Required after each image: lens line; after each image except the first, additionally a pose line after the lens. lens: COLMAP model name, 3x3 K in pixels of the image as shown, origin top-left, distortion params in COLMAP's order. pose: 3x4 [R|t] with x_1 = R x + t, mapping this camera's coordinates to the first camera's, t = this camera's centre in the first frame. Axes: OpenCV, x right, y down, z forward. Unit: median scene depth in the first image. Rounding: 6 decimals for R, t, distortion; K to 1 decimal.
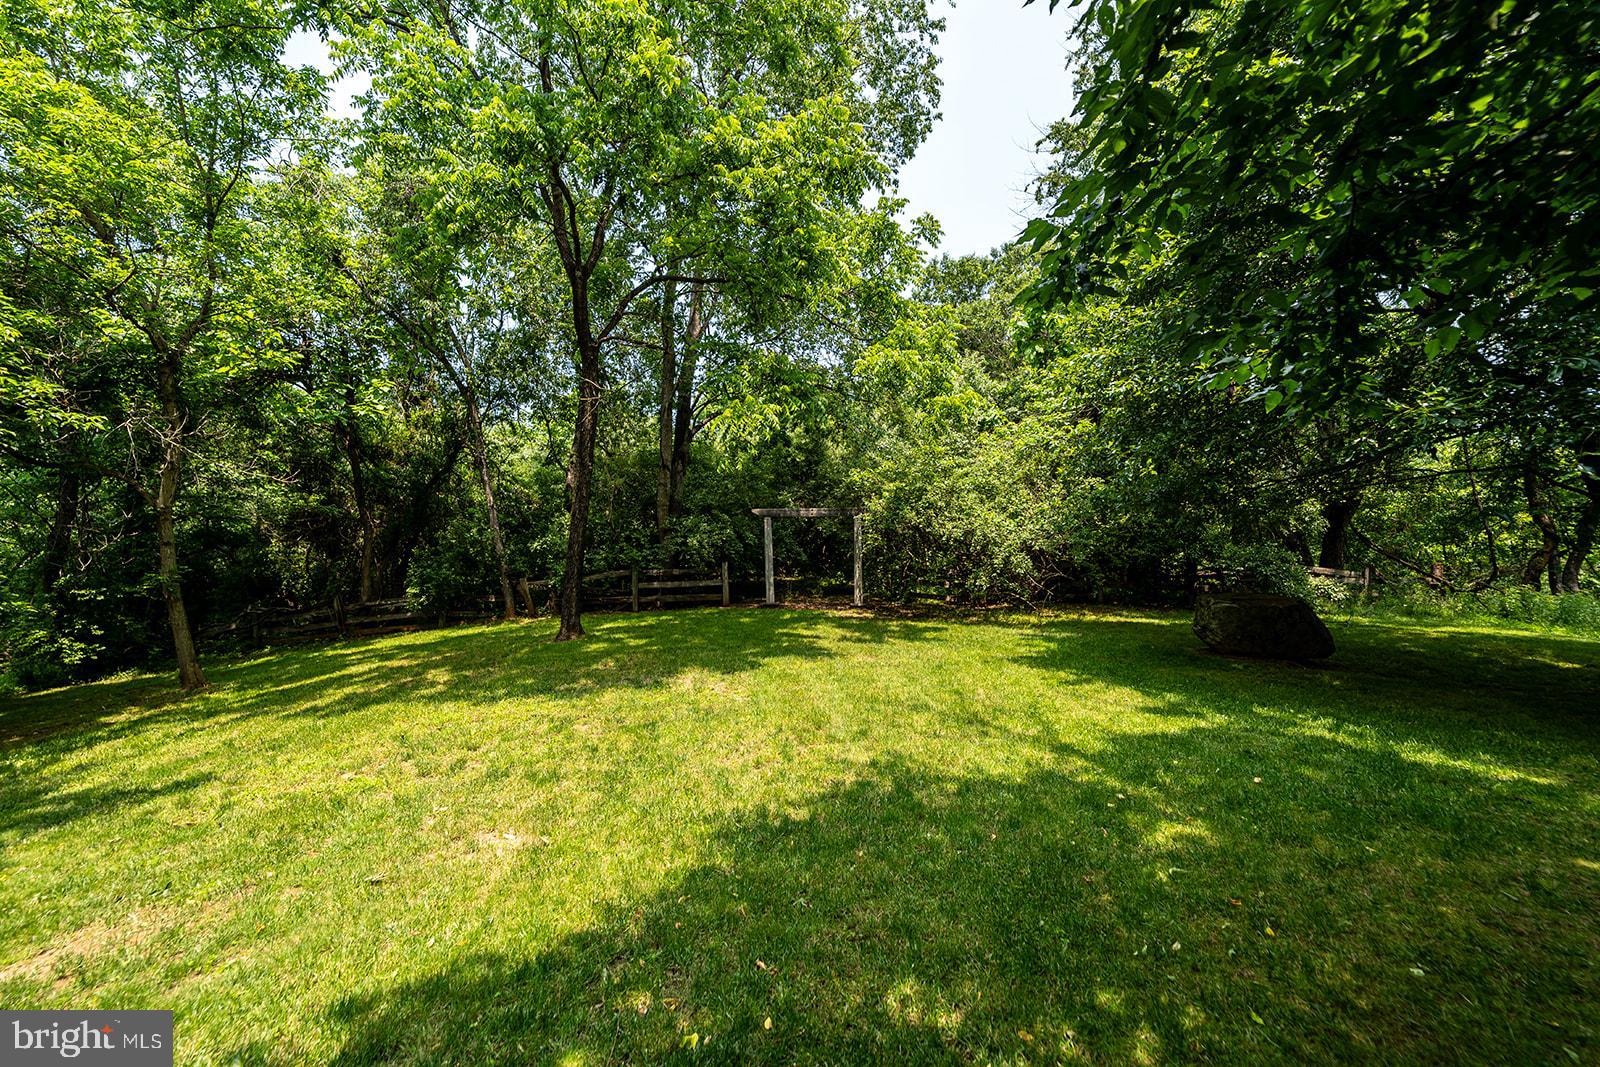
lens RADIAL K [[640.3, 0, 792.4], [0, 640.3, 532.7], [0, 0, 1]] dist [0.001785, -0.000659]
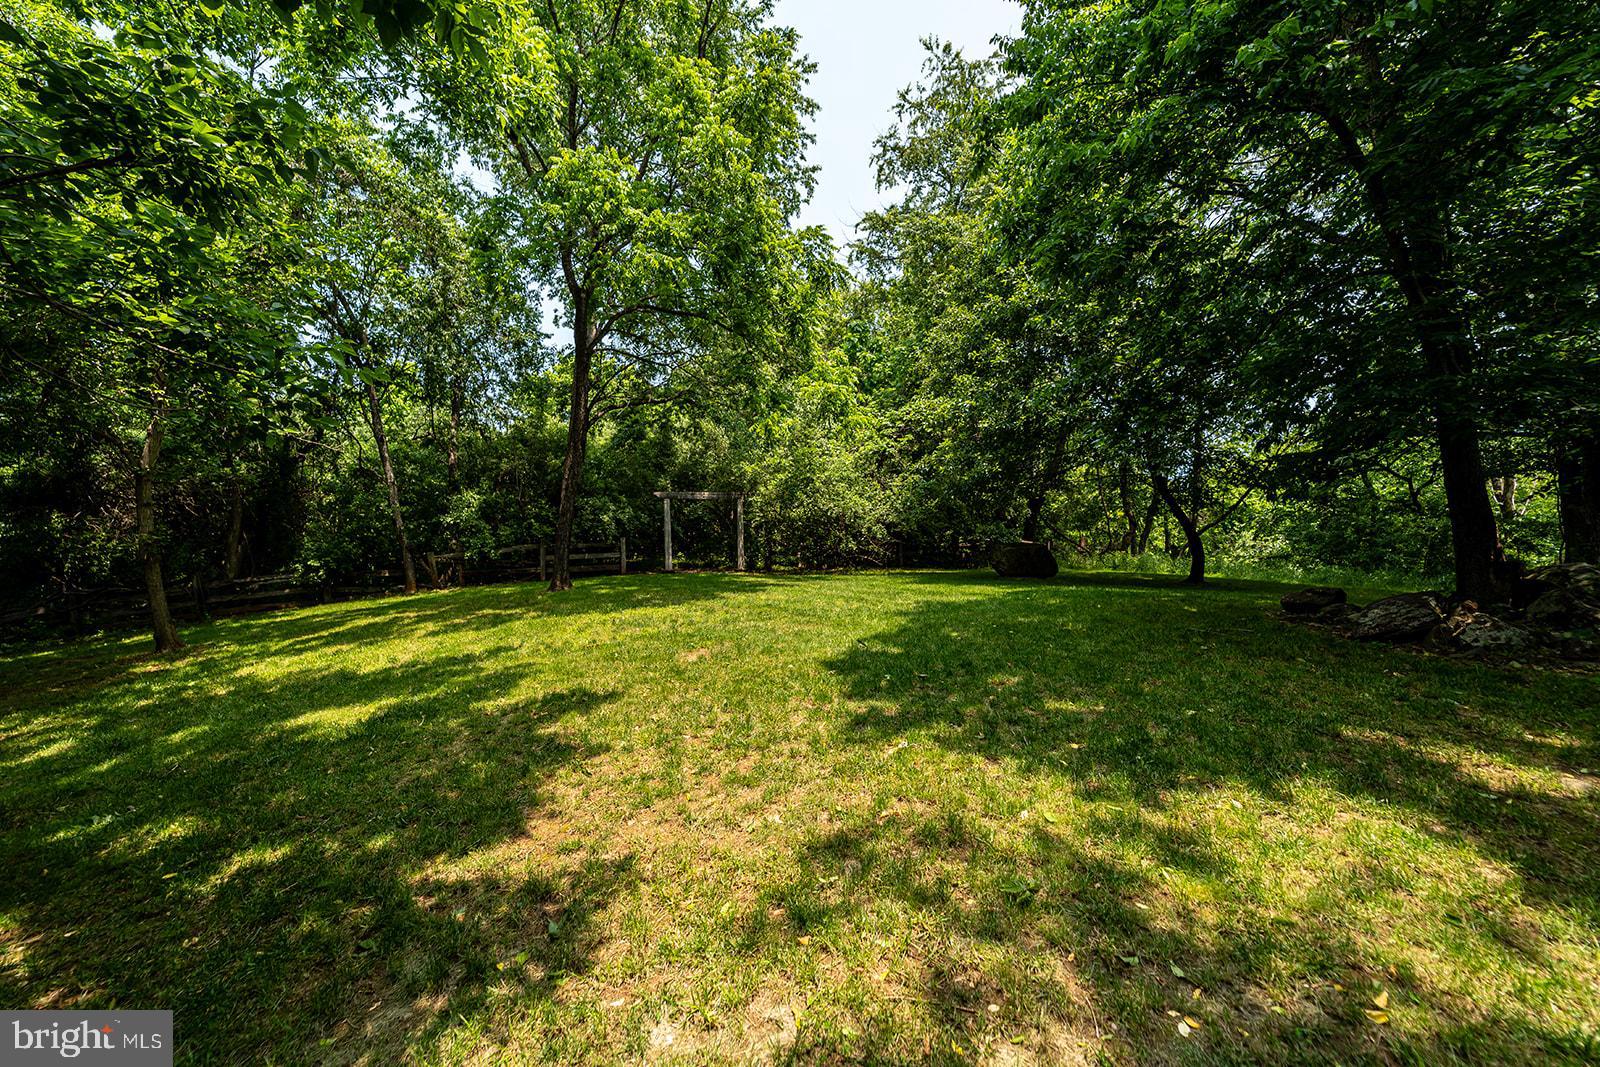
lens RADIAL K [[640.3, 0, 792.4], [0, 640.3, 532.7], [0, 0, 1]] dist [0.001785, -0.000659]
pose [[0.926047, 0.002694, 0.377398, -0.276277], [-0.004625, 0.999980, 0.004211, 0.033370], [-0.377380, -0.005646, 0.926041, -0.211289]]
